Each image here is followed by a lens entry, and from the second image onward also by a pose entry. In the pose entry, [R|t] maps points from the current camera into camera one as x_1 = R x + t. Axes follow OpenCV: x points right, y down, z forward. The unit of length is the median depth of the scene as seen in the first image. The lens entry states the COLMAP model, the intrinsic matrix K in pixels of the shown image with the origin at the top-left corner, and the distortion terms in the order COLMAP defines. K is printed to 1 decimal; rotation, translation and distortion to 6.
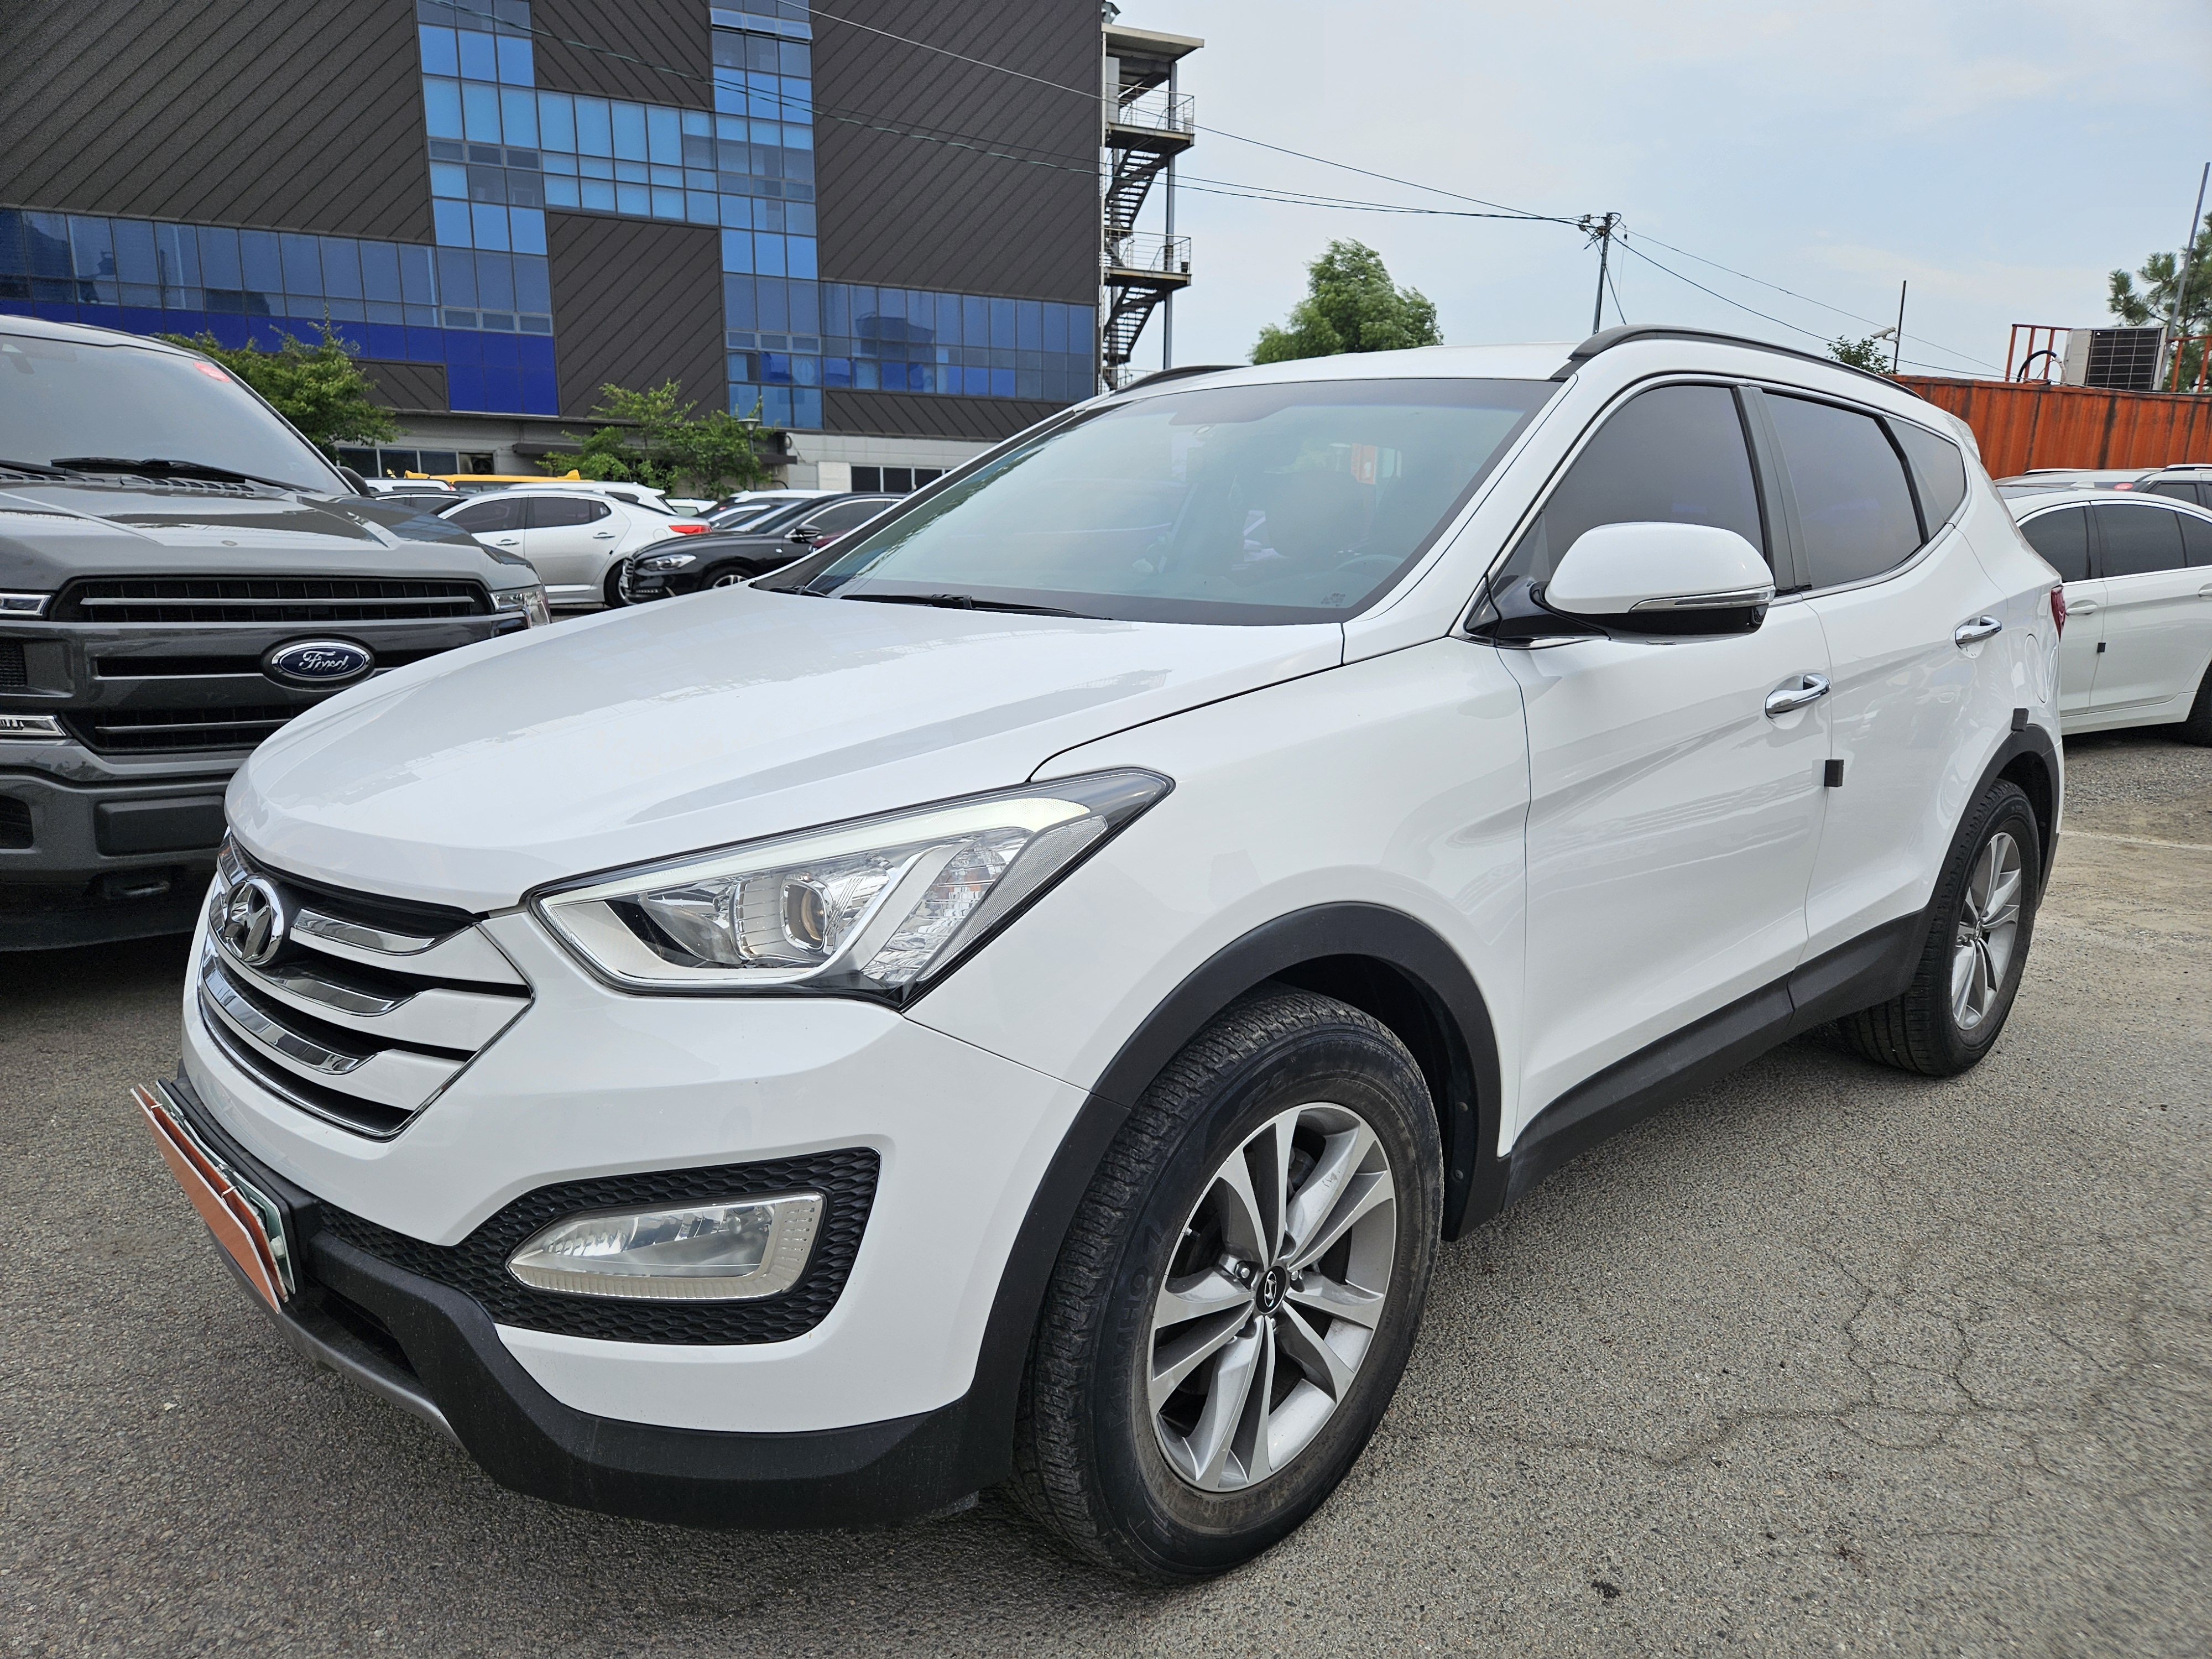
lens RADIAL K [[1490.4, 0, 1090.6], [0, 1490.4, 860.7], [0, 0, 1]] dist [0.067109, -0.052435]
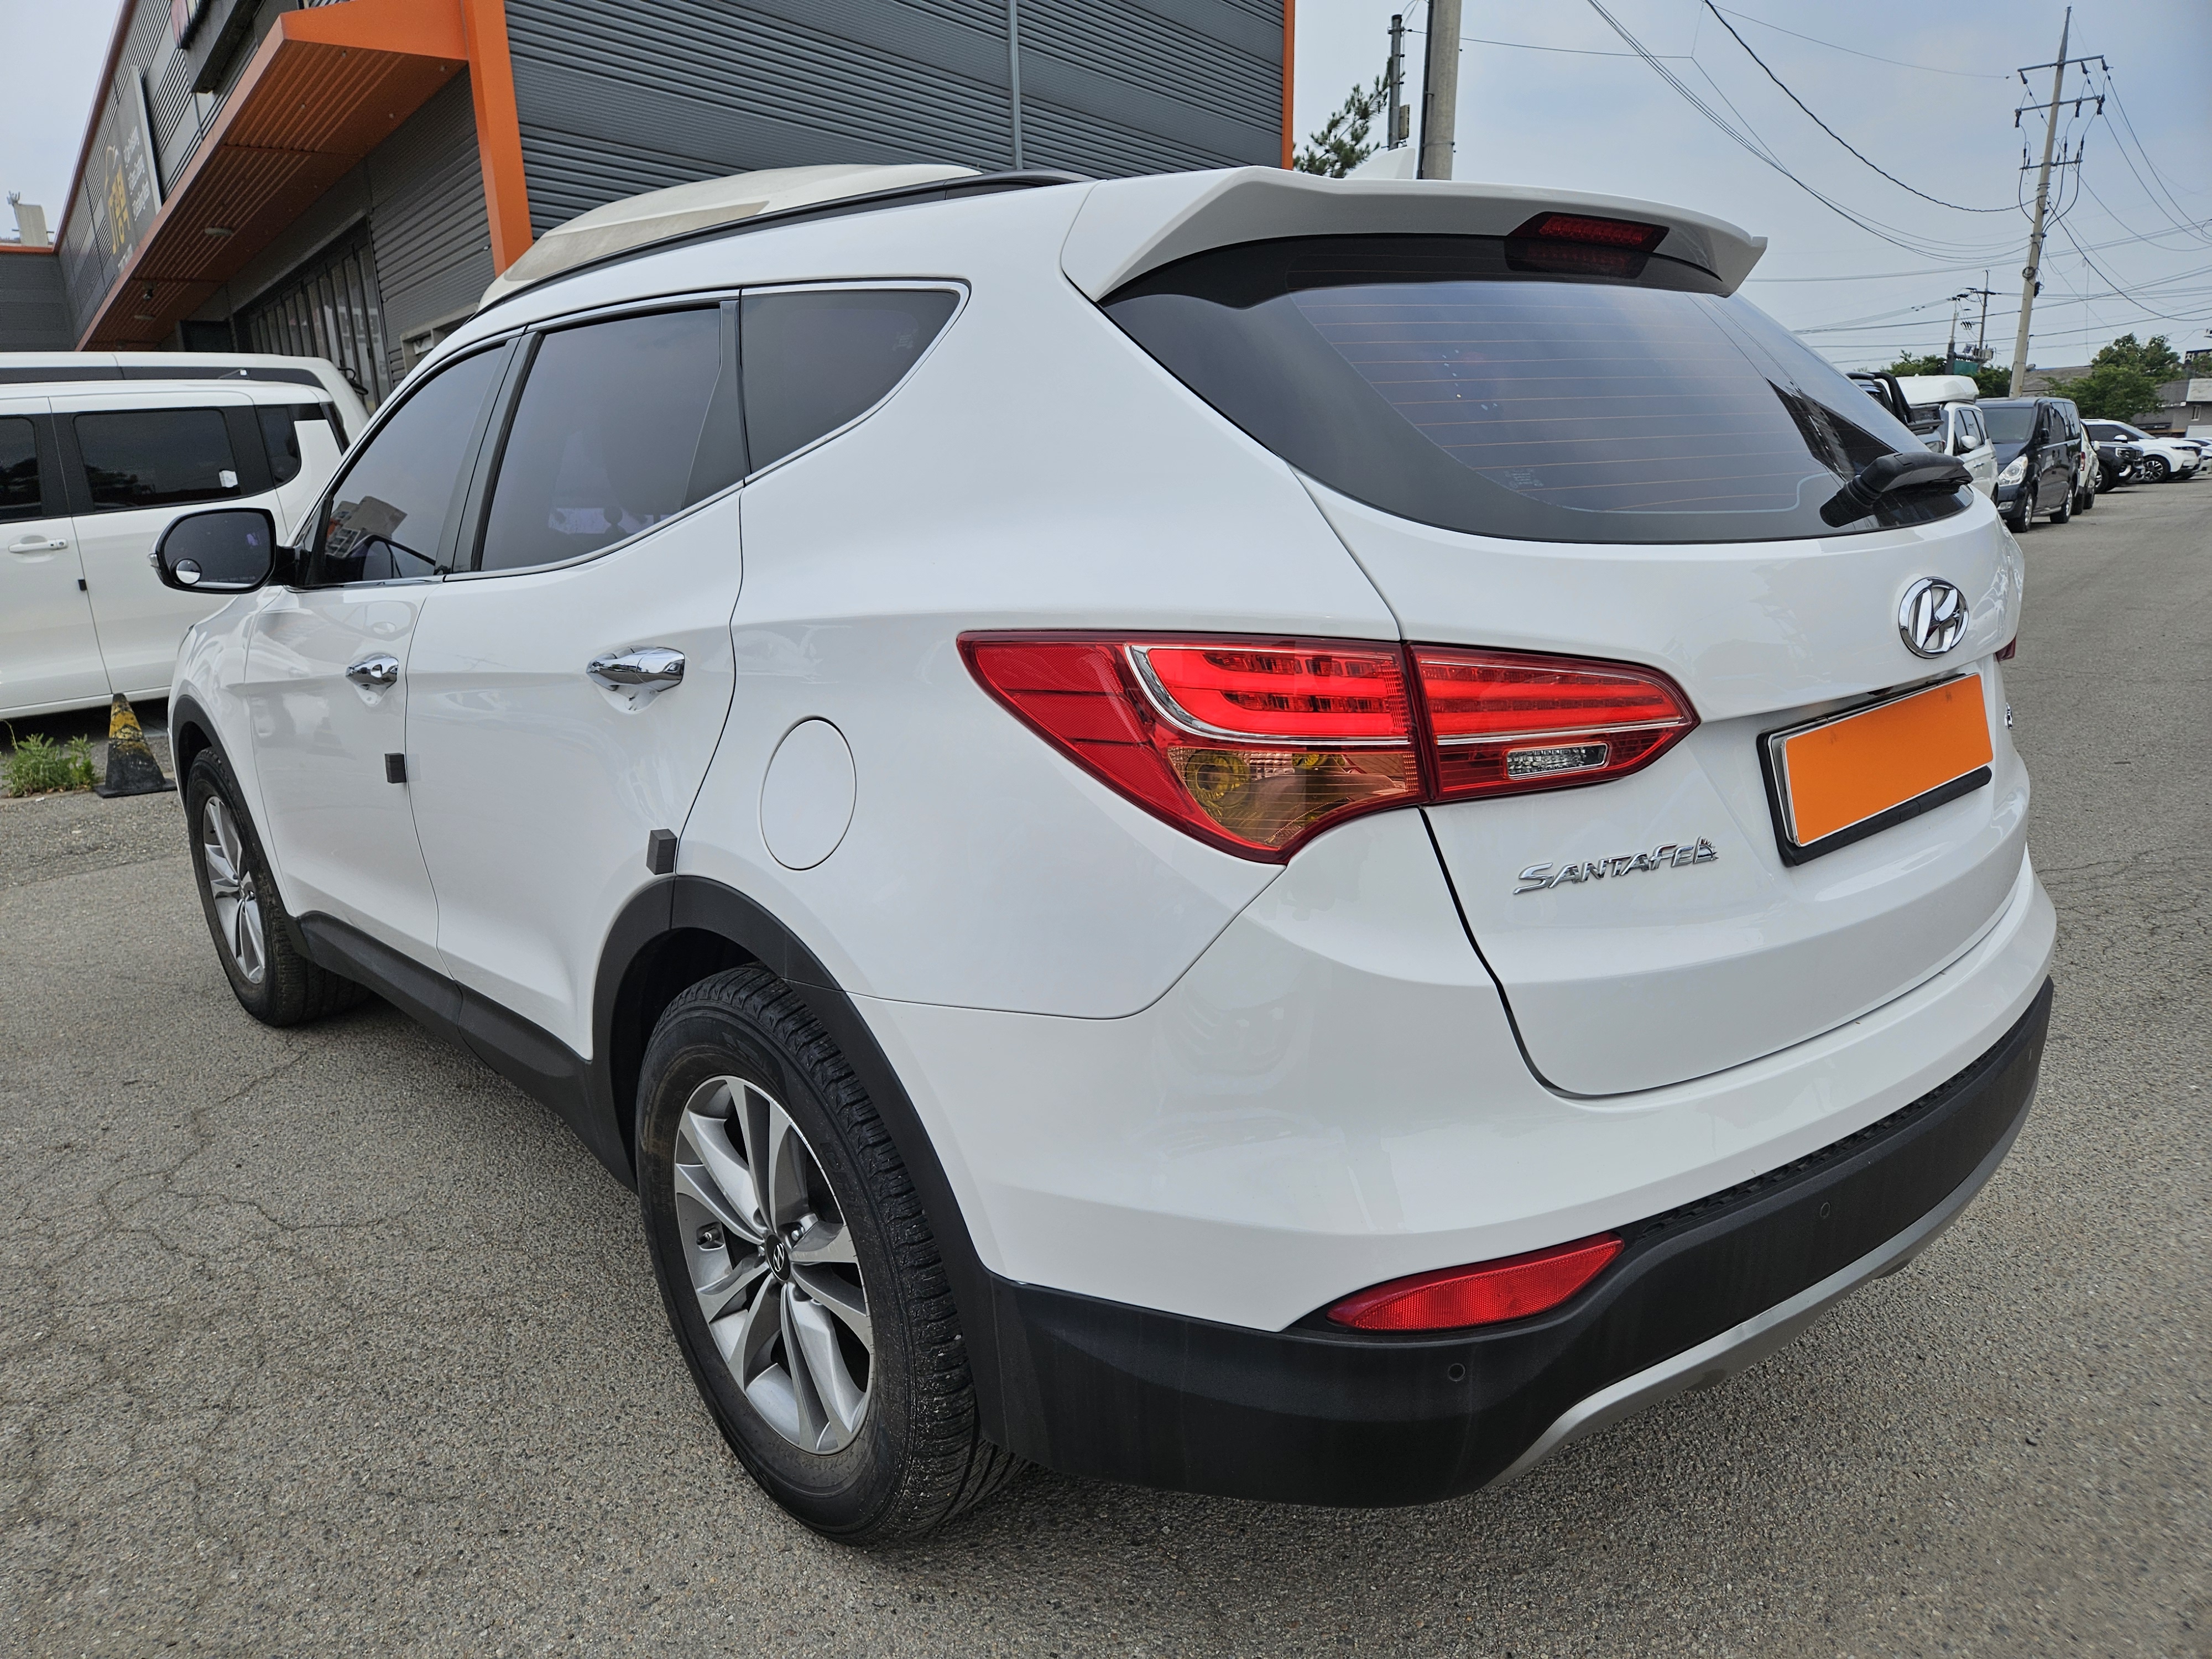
lens RADIAL K [[1490.4, 0, 1090.6], [0, 1490.4, 860.7], [0, 0, 1]] dist [0.067109, -0.052435]
pose [[-0.042036, 0.232325, -0.971729, 0.112043], [-0.180591, 0.954803, 0.236091, -0.024139], [0.982660, 0.185410, 0.001820, 0.115065]]
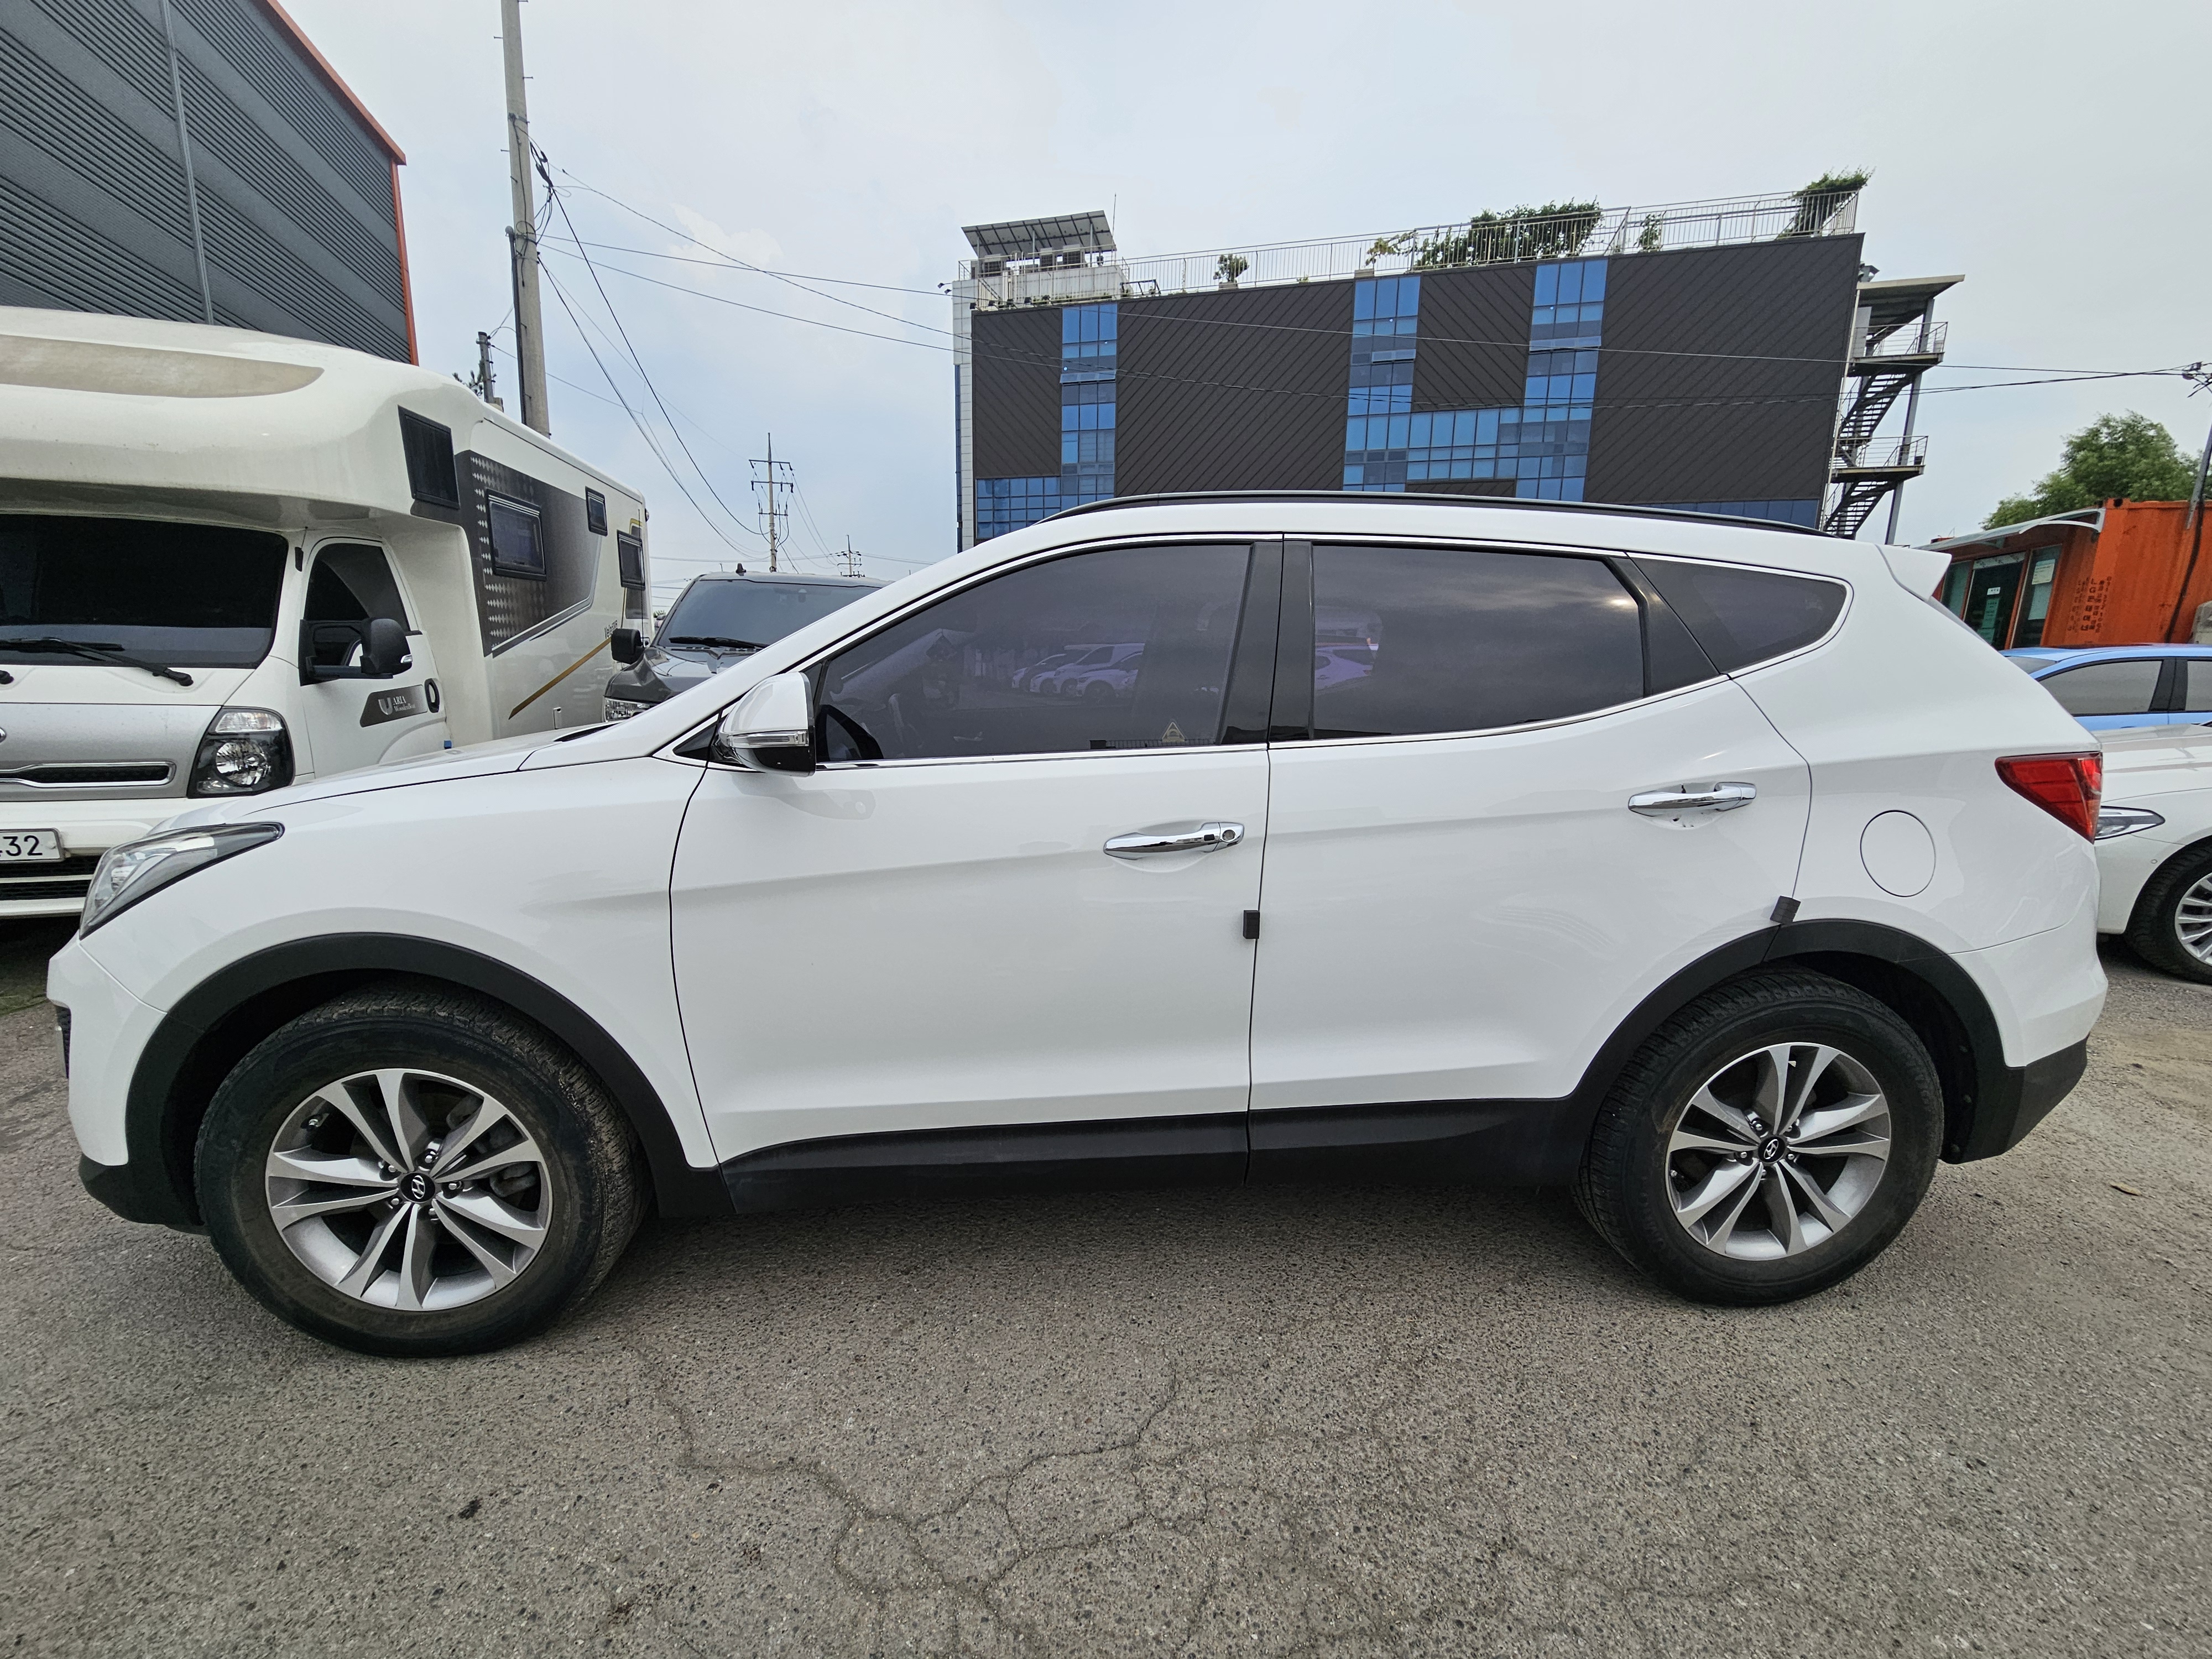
lens RADIAL K [[911.9, 0, 1109.7], [0, 911.9, 848.5], [0, 0, 1]] dist [-0.002951, -0.000201]
pose [[0.770928, 0.121657, -0.625195, 0.063299], [-0.137620, 0.990218, 0.022987, -0.008641], [0.621876, 0.068318, 0.780130, 0.038083]]
